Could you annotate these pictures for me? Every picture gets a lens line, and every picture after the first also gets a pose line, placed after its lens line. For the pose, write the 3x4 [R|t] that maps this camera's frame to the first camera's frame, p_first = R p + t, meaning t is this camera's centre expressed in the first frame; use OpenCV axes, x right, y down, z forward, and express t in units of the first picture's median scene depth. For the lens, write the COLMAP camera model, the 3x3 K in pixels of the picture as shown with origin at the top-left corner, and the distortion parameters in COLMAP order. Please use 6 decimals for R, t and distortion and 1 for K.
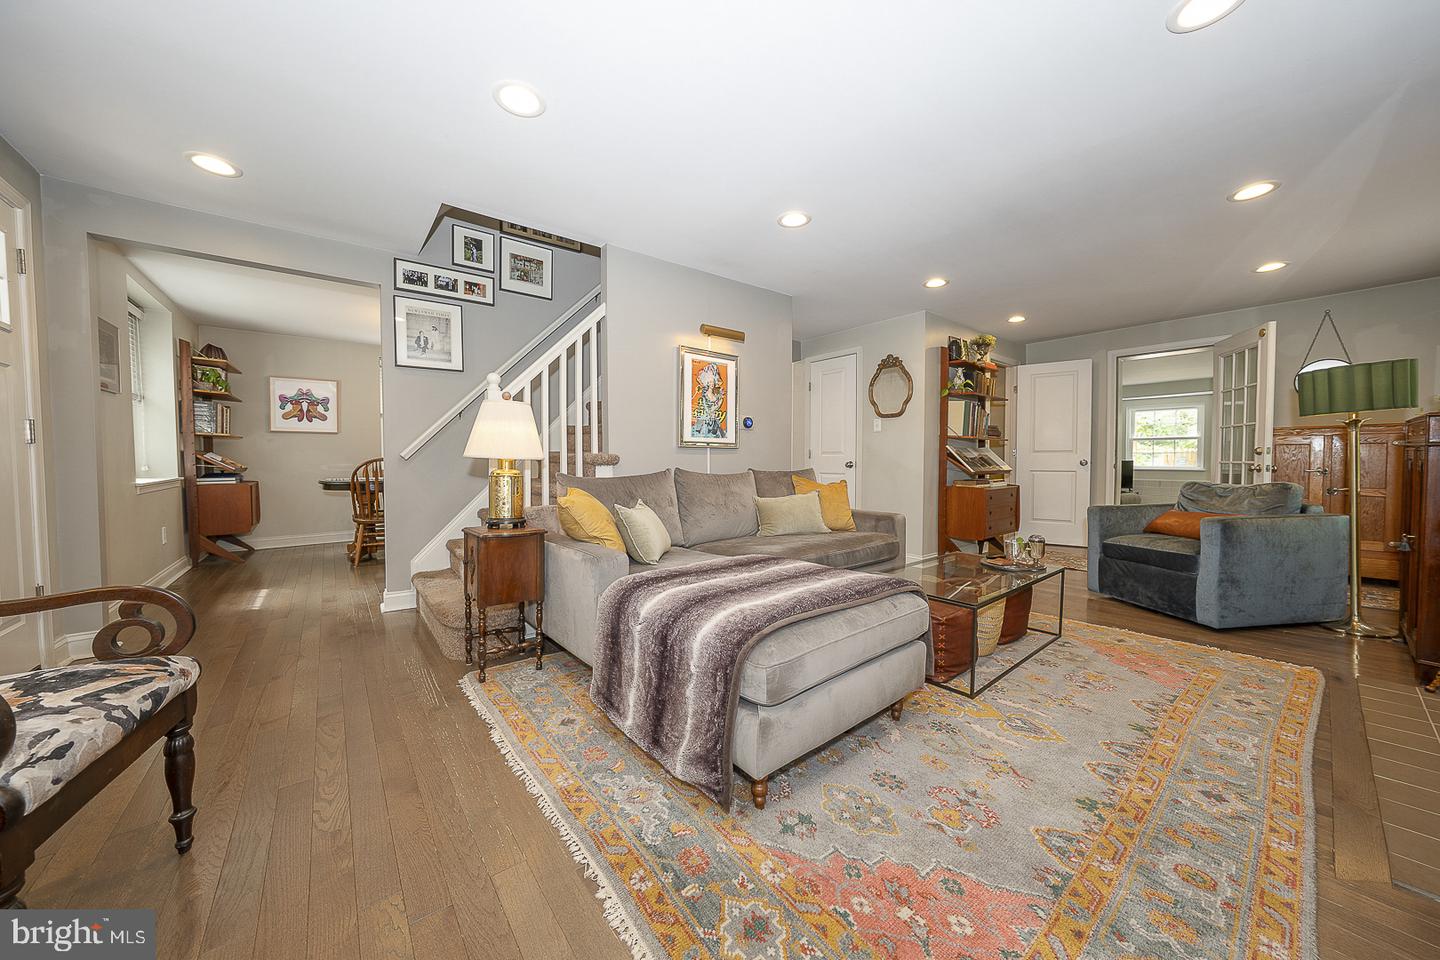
lens RADIAL K [[497.3, 0, 721.9], [0, 497.3, 472.2], [0, 0, 1]] dist [-0.000262, 0.007324]
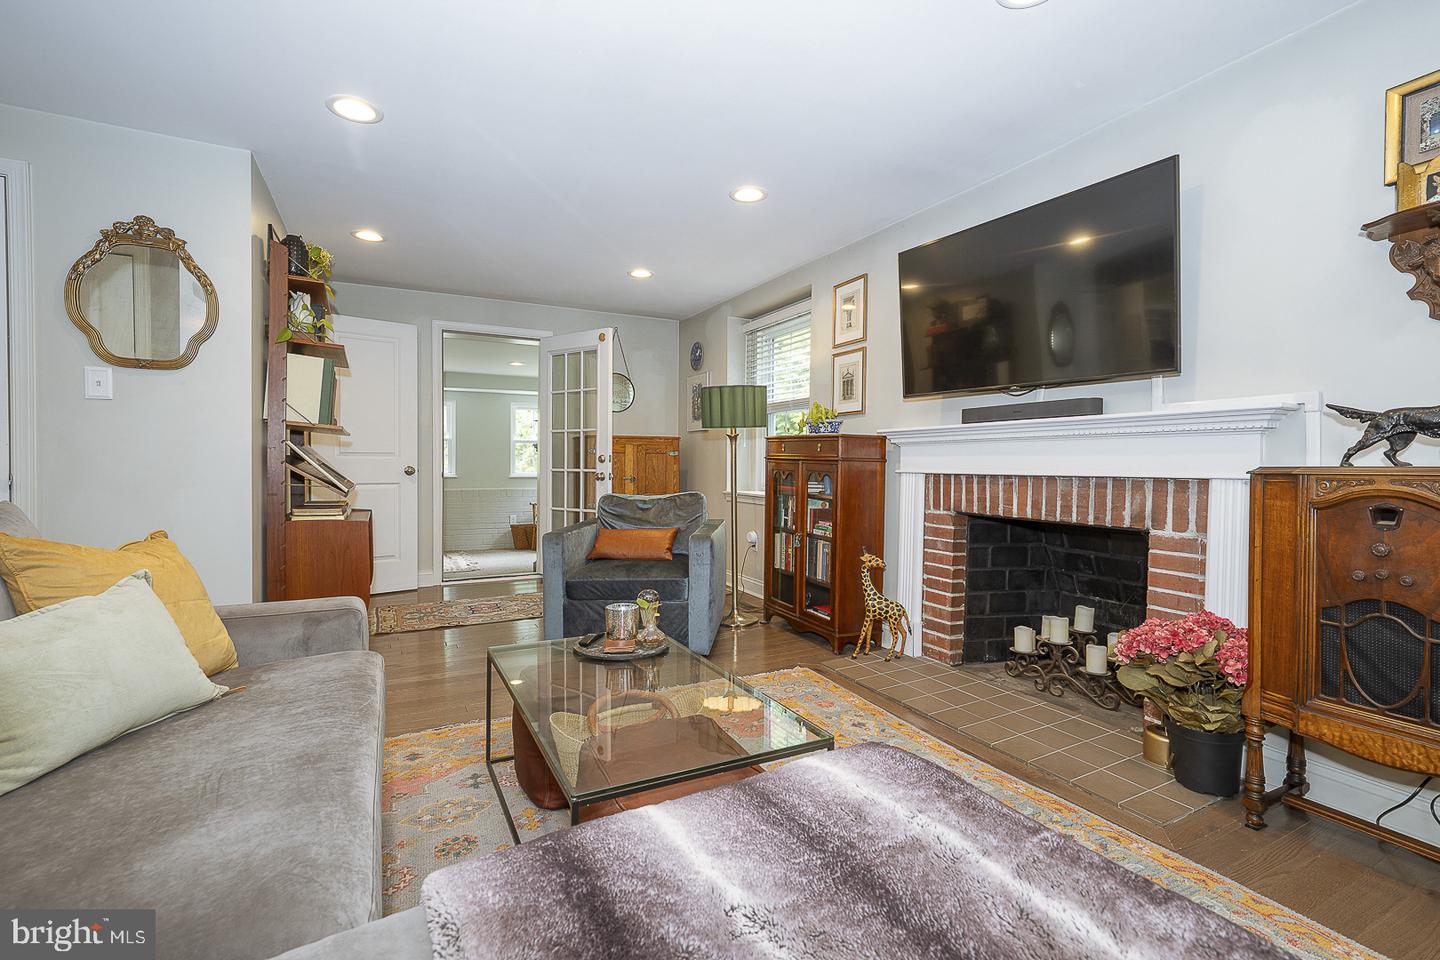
lens RADIAL K [[655.7, 0, 720.0], [0, 655.7, 480.0], [0, 0, 1]] dist [-0.000712, -0.000116]
pose [[0.212639, -0.022665, 0.976868, -0.120515], [0.019172, 0.999635, 0.019020, -0.020870], [-0.976943, 0.014684, 0.212996, 0.506000]]
